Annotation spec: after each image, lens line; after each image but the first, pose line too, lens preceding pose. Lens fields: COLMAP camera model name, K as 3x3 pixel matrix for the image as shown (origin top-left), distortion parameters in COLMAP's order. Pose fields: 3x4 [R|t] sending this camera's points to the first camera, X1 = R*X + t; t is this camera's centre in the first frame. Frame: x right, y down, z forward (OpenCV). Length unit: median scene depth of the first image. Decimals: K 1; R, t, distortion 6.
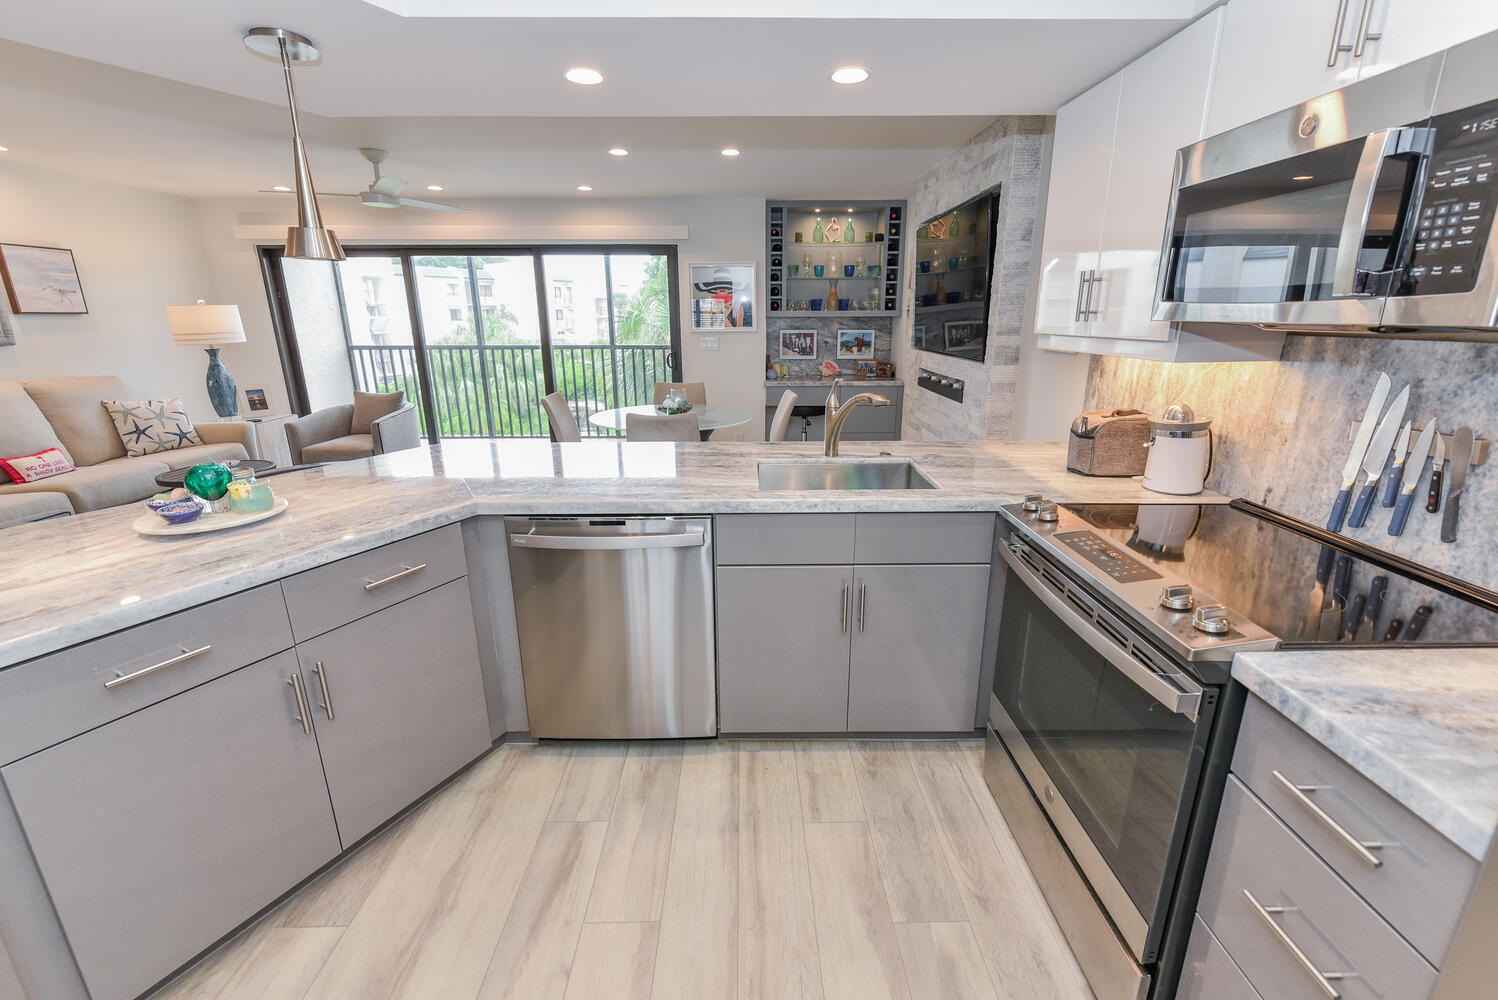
lens RADIAL K [[628.8, 0, 735.6], [0, 628.8, 488.5], [0, 0, 1]] dist [-0.005697, 0.000117]
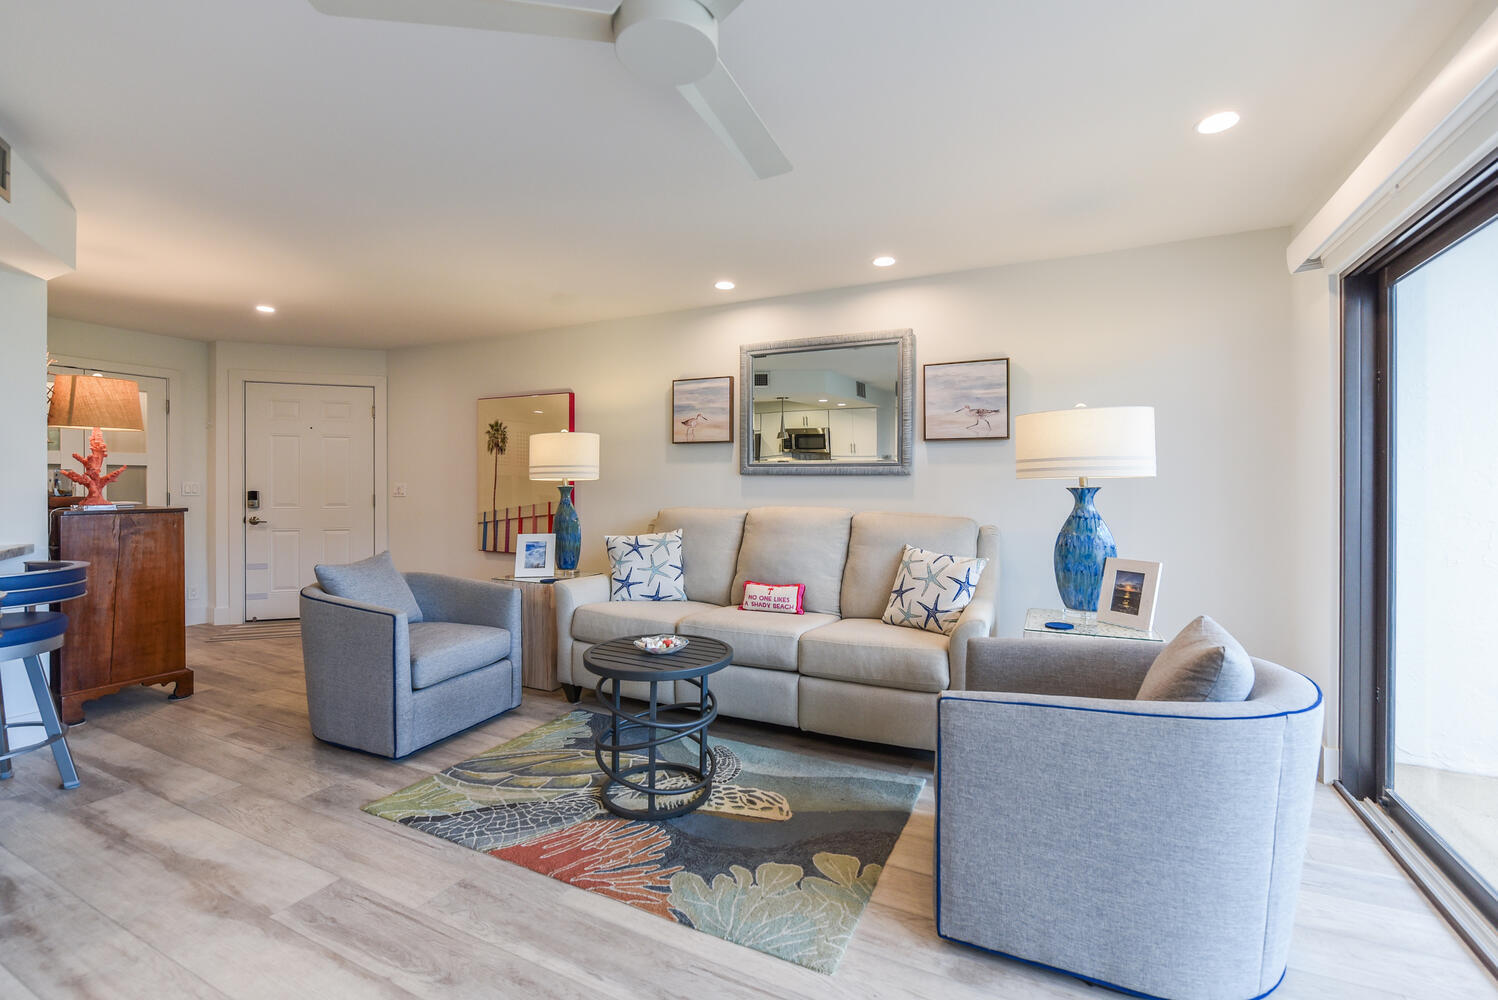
lens RADIAL K [[628.8, 0, 758.0], [0, 628.8, 497.3], [0, 0, 1]] dist [-0.005697, 0.000117]
pose [[-0.419295, 0.012865, -0.907759, -0.228790], [-0.247644, 0.960359, 0.127998, -0.239792], [0.873421, 0.278470, -0.399488, 1.084308]]
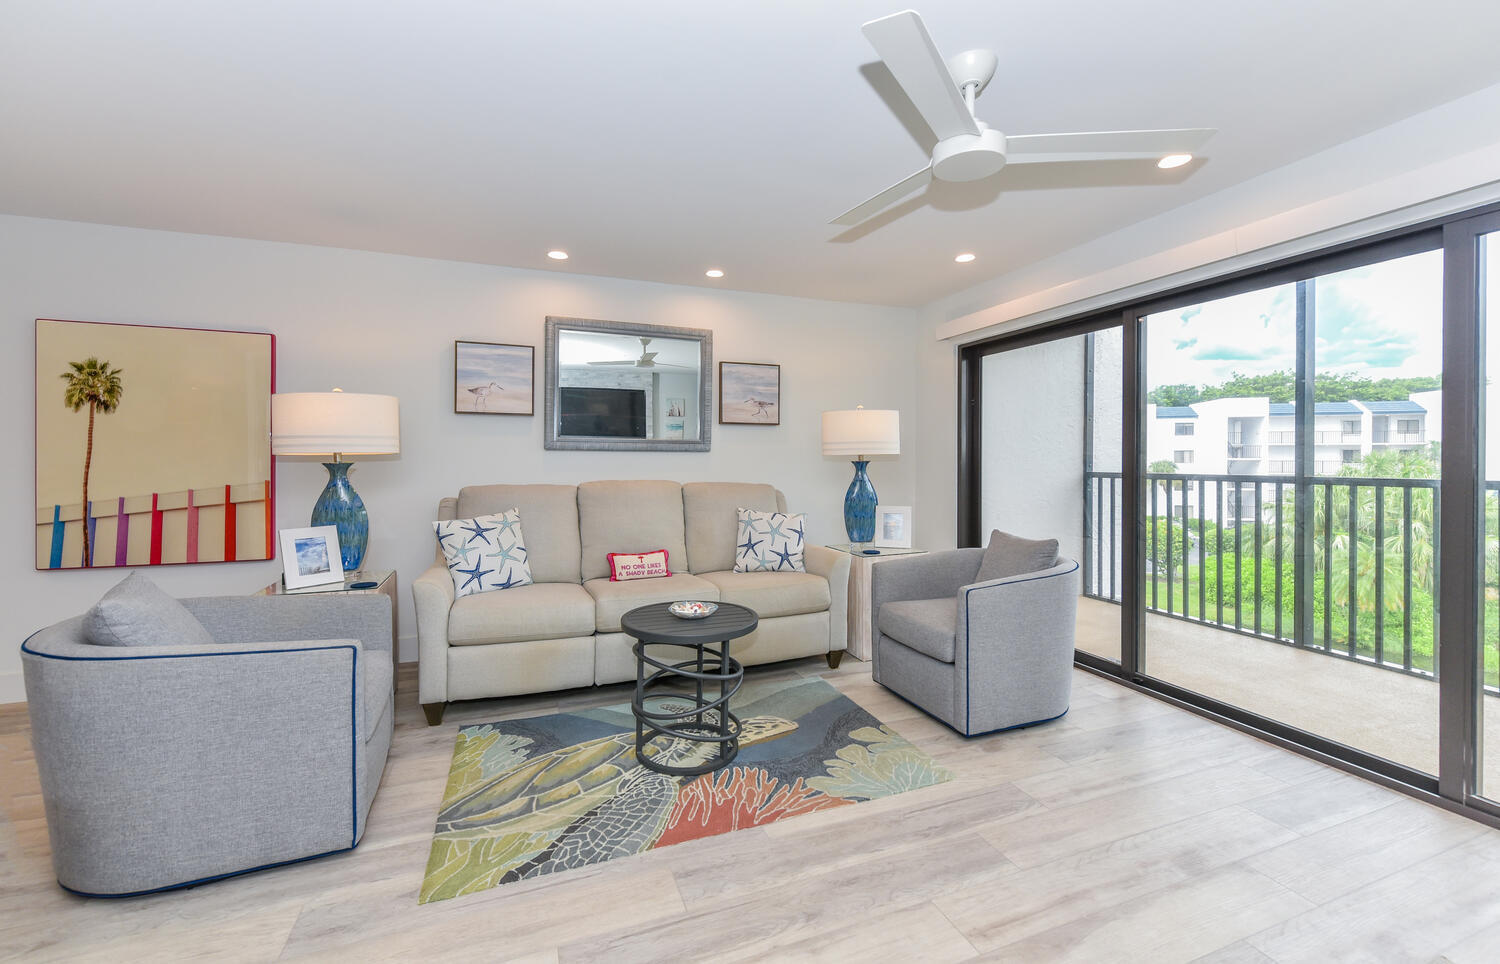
lens RADIAL K [[599.3, 0, 766.2], [0, 599.3, 466.8], [0, 0, 1]] dist [0.009290, -0.000698]
pose [[0.368957, 0.007952, -0.929413, -0.145368], [-0.247511, 0.964696, -0.090002, -0.124197], [0.895884, 0.263247, 0.357899, 0.666219]]
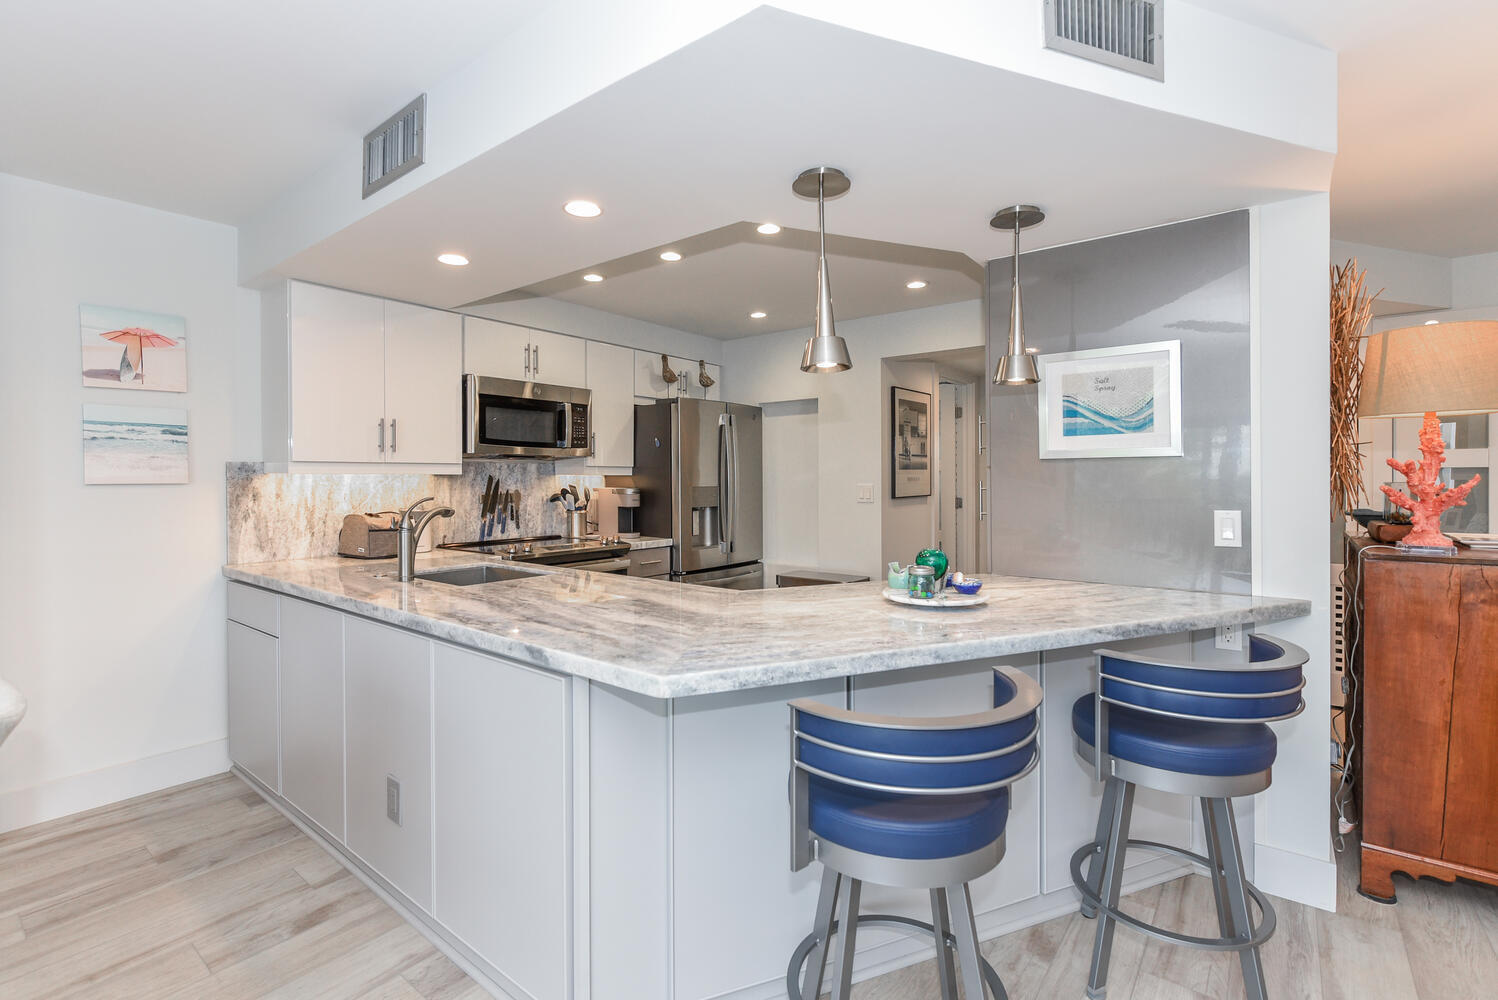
lens RADIAL K [[682.7, 0, 754.3], [0, 682.7, 479.5], [0, 0, 1]] dist [0.001021, -0.001790]
pose [[-0.795899, 0.004514, 0.605412, -0.474221], [0.166936, 0.962844, 0.212281, -0.177093], [-0.581959, 0.270020, -0.767081, 0.769122]]
